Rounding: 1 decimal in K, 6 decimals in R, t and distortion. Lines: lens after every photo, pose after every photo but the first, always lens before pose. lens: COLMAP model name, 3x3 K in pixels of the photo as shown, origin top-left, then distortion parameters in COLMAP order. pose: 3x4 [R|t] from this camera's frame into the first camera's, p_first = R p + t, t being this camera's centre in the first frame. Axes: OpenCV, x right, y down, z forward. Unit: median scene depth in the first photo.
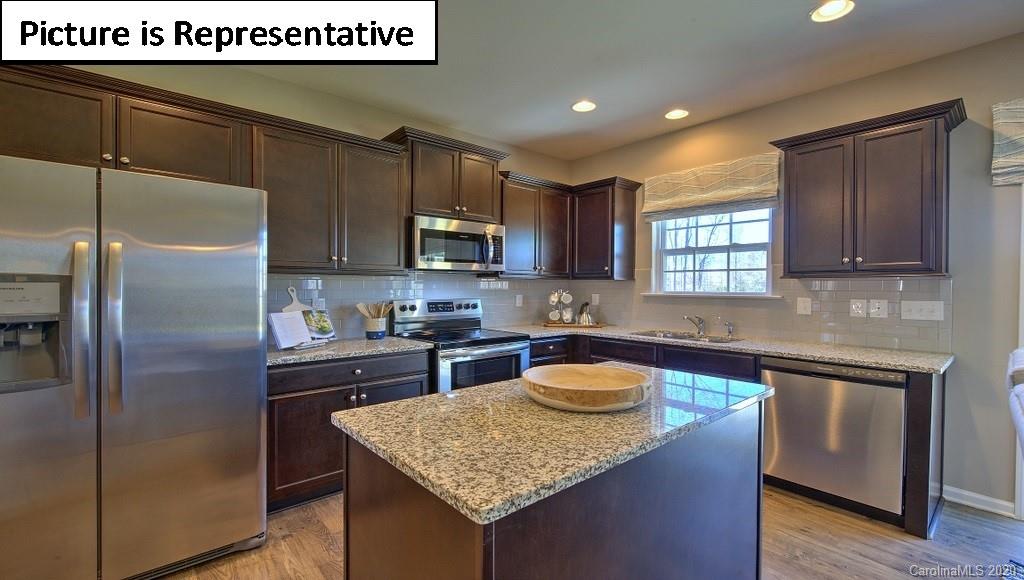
lens RADIAL K [[441.2, 0, 517.0], [0, 441.2, 286.4], [0, 0, 1]] dist [0.009824, -0.002890]
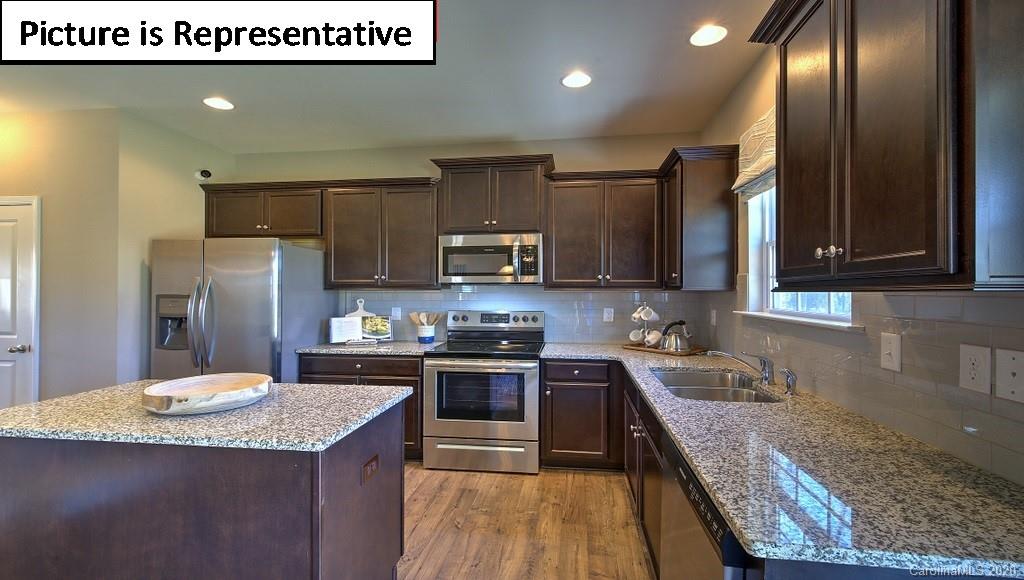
lens RADIAL K [[441.2, 0, 507.0], [0, 441.2, 292.8], [0, 0, 1]] dist [0.009824, -0.002890]
pose [[0.655497, -0.001868, -0.755195, 0.719311], [-0.000290, 0.999996, -0.002725, -0.012550], [0.755197, 0.002005, 0.655494, 0.391234]]
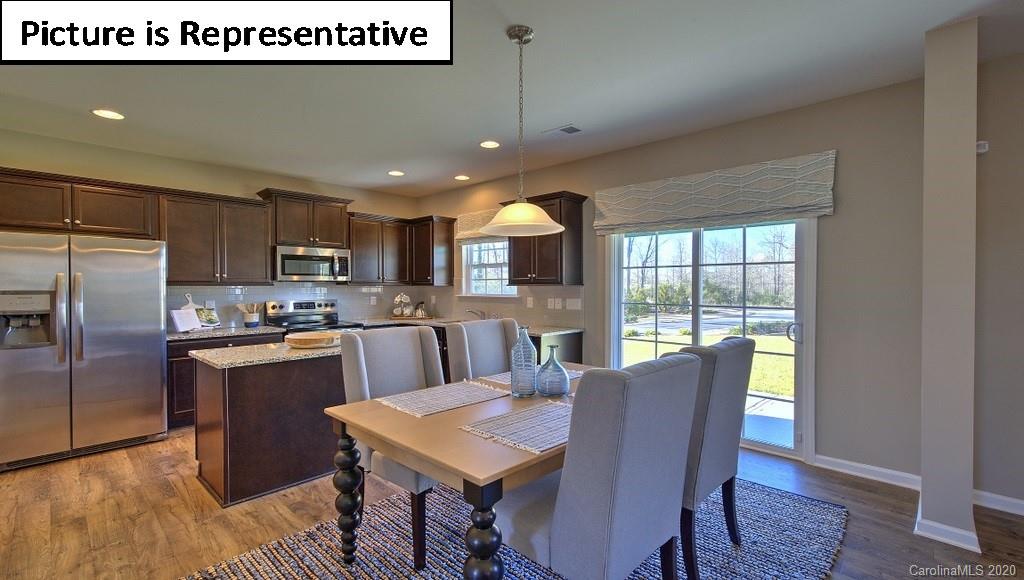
lens RADIAL K [[441.2, 0, 515.0], [0, 441.2, 290.4], [0, 0, 1]] dist [0.009824, -0.002890]
pose [[0.995865, -0.007836, 0.090507, 0.443160], [0.006972, 0.999927, 0.009857, -0.015467], [-0.090578, -0.009185, 0.995847, -0.593715]]
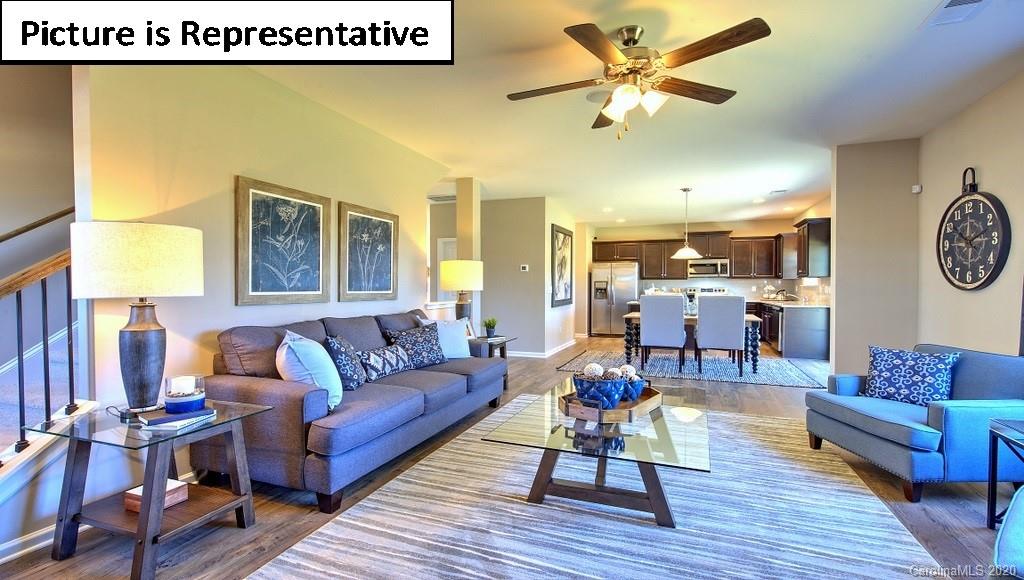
lens RADIAL K [[461.5, 0, 510.1], [0, 461.5, 290.0], [0, 0, 1]] dist [0.009292, -0.003291]
pose [[0.469330, 0.002302, -0.883020, 2.039177], [0.001962, 0.999991, 0.003650, 0.036836], [0.883021, -0.003445, 0.469321, -1.624401]]
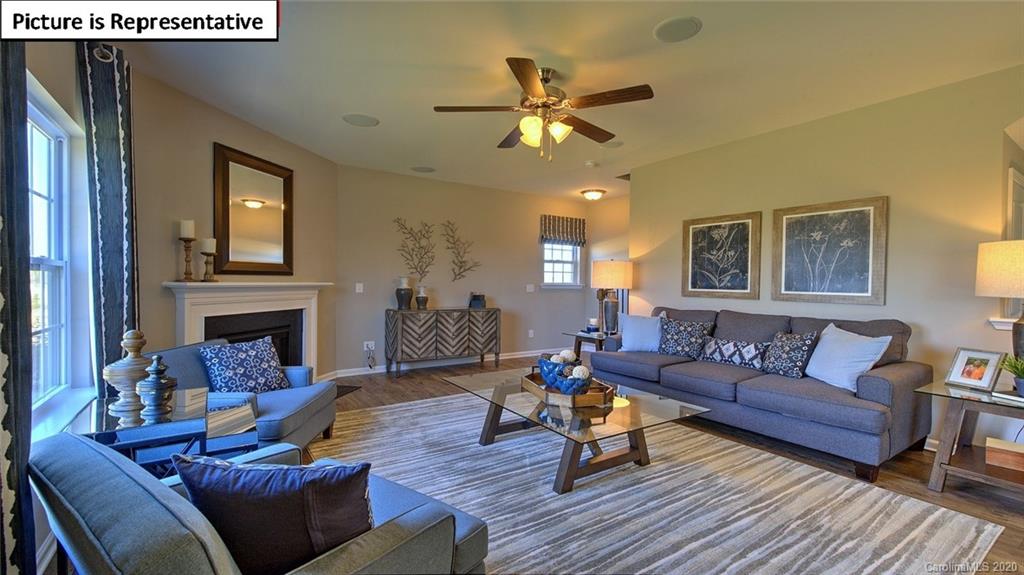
lens RADIAL K [[434.9, 0, 525.0], [0, 434.9, 290.3], [0, 0, 1]] dist [0.008946, -0.002875]
pose [[-0.992925, -0.017778, 0.117406, 1.333289], [-0.015650, 0.999697, 0.019023, 0.029013], [-0.117709, 0.017051, -0.992902, -0.121863]]
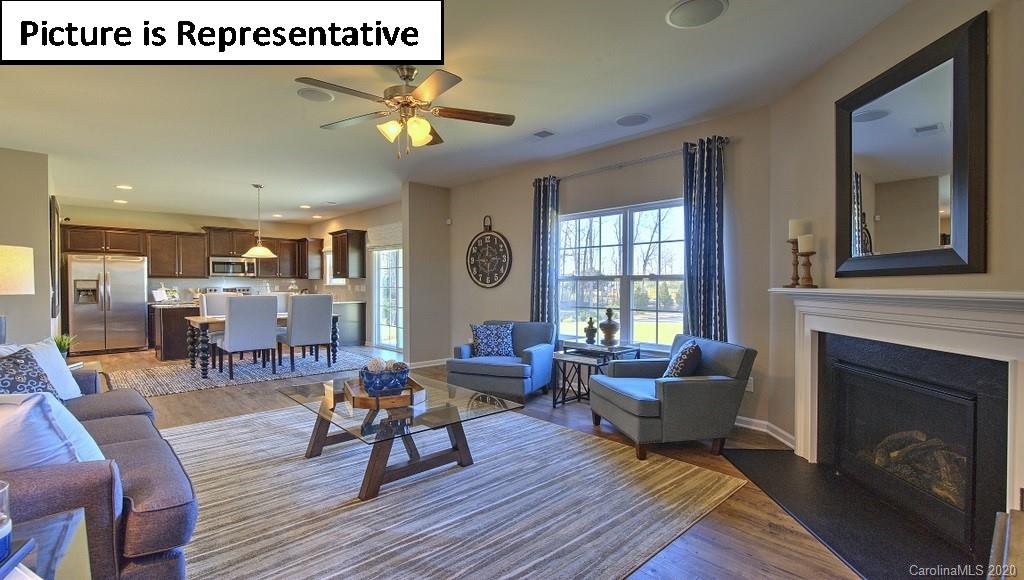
lens RADIAL K [[461.5, 0, 517.8], [0, 461.5, 290.7], [0, 0, 1]] dist [0.009292, -0.003291]
pose [[0.999110, -0.009029, 0.041212, 1.598505], [0.008451, 0.999864, 0.014195, 0.029071], [-0.041335, -0.013834, 0.999050, -2.027213]]
